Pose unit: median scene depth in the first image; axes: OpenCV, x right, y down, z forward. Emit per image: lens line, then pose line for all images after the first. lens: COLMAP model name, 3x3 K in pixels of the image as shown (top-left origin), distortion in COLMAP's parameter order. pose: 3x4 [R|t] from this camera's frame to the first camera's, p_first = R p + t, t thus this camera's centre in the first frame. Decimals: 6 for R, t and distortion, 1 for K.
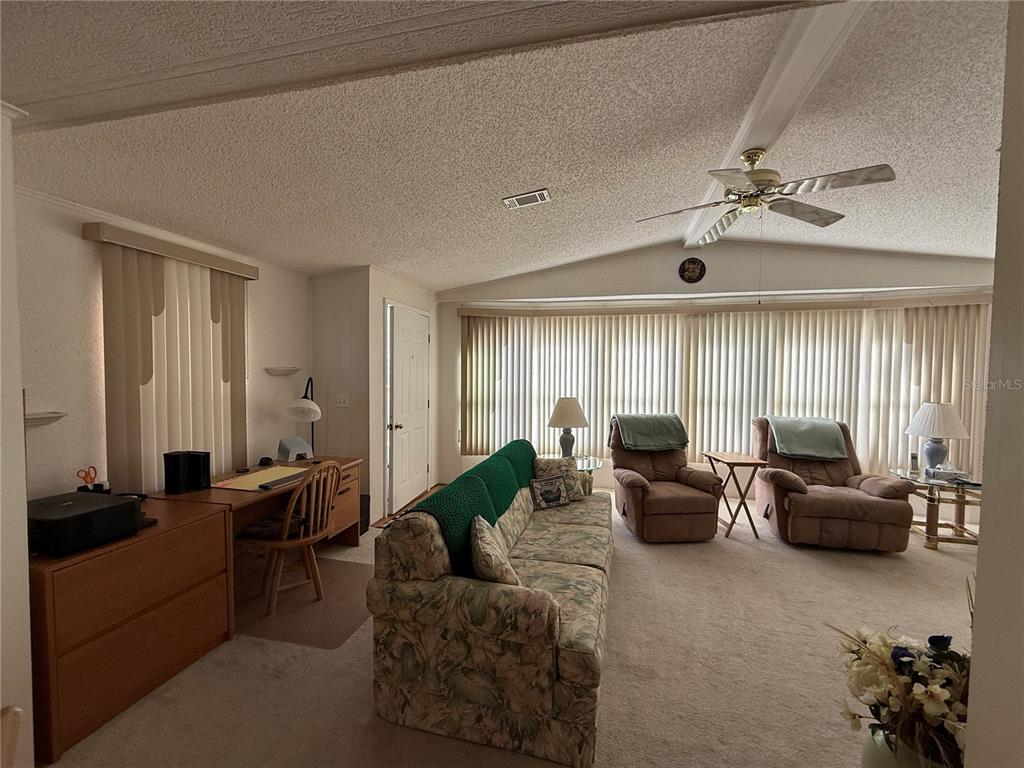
lens RADIAL K [[428.8, 0, 512.5], [0, 428.8, 385.4], [0, 0, 1]] dist [0.000590, -0.000028]
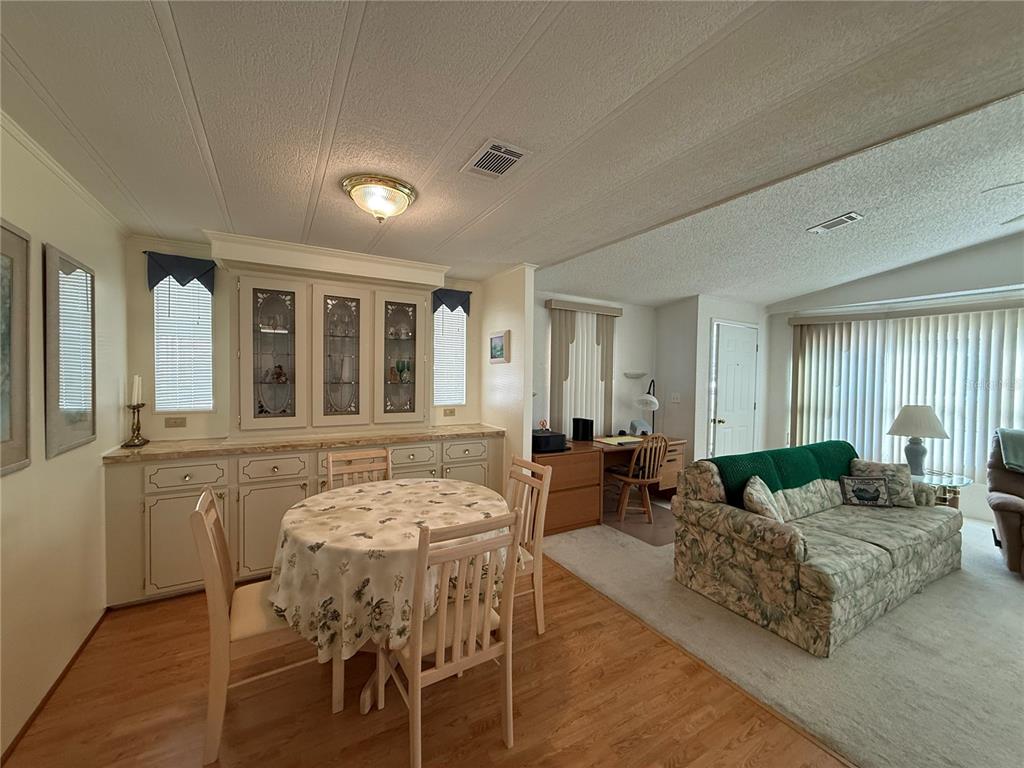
lens RADIAL K [[406.7, 0, 509.7], [0, 406.7, 385.1], [0, 0, 1]] dist [0.000095, -0.000080]
pose [[0.693221, 0.019533, -0.720460, 0.221441], [-0.035883, 0.999328, -0.007433, 0.034180], [0.719831, 0.031005, 0.693457, -0.355041]]
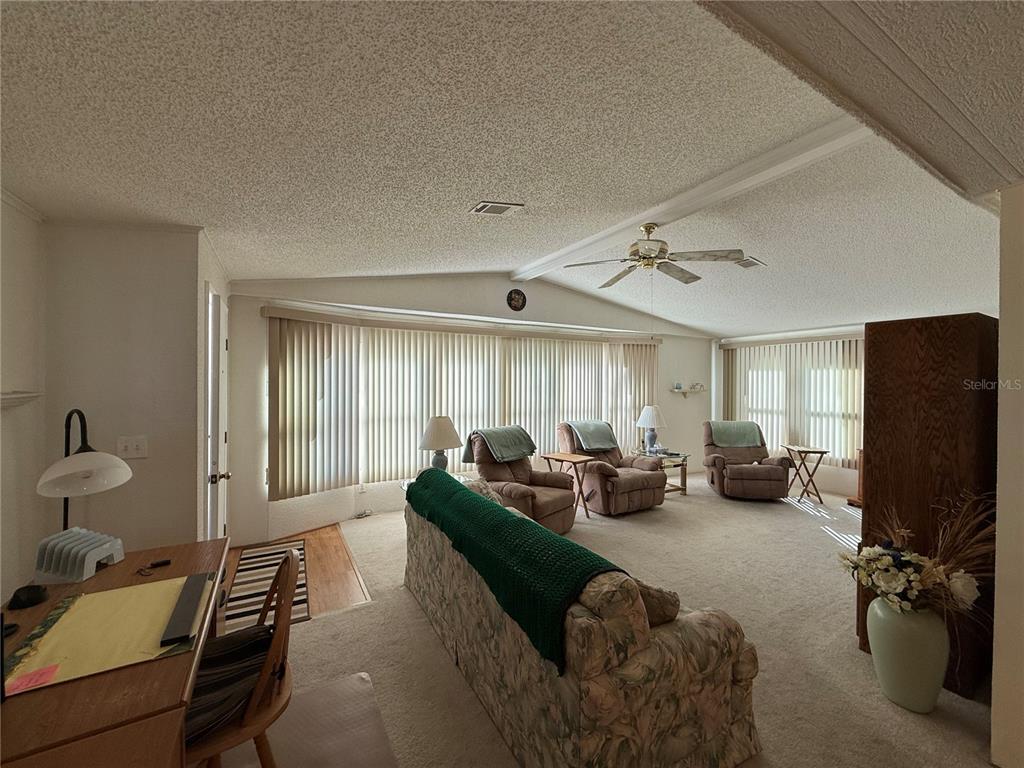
lens RADIAL K [[406.7, 0, 509.7], [0, 406.7, 385.1], [0, 0, 1]] dist [0.000095, -0.000080]
pose [[0.729018, -0.009301, 0.684432, -0.554967], [0.026272, 0.999551, -0.014400, -0.036944], [-0.683991, 0.028480, 0.728935, 0.345606]]
